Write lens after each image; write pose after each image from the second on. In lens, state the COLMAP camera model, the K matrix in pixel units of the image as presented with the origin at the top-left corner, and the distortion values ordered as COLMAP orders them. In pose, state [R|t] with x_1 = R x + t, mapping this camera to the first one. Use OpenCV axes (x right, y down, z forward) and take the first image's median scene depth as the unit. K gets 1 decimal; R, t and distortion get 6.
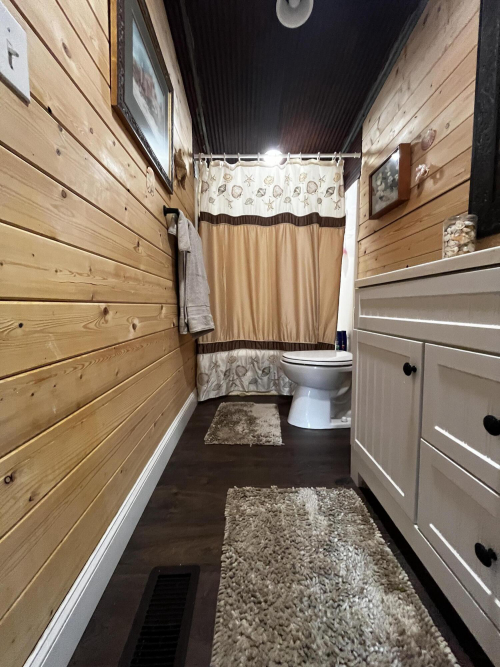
lens RADIAL K [[270.6, 0, 250.5], [0, 270.6, 330.6], [0, 0, 1]] dist [-0.002521, -0.000374]
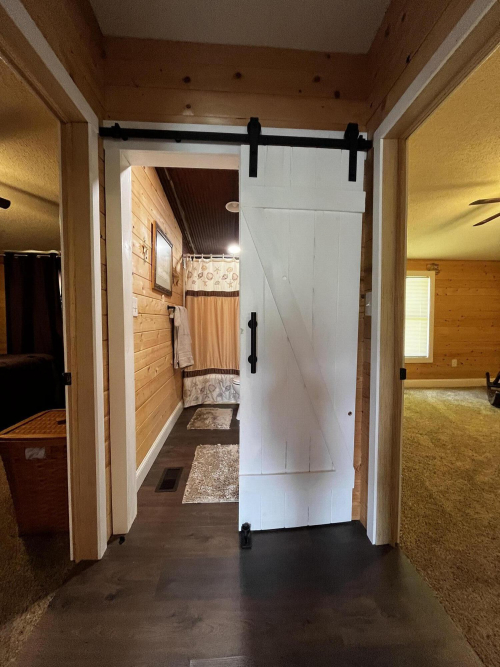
lens RADIAL K [[270.6, 0, 250.5], [0, 270.6, 330.6], [0, 0, 1]] dist [-0.002521, -0.000374]
pose [[0.998882, 0.004144, 0.047087, 0.126428], [-0.001905, 0.998870, -0.047497, -0.121467], [-0.047230, 0.047354, 0.997761, -0.652172]]
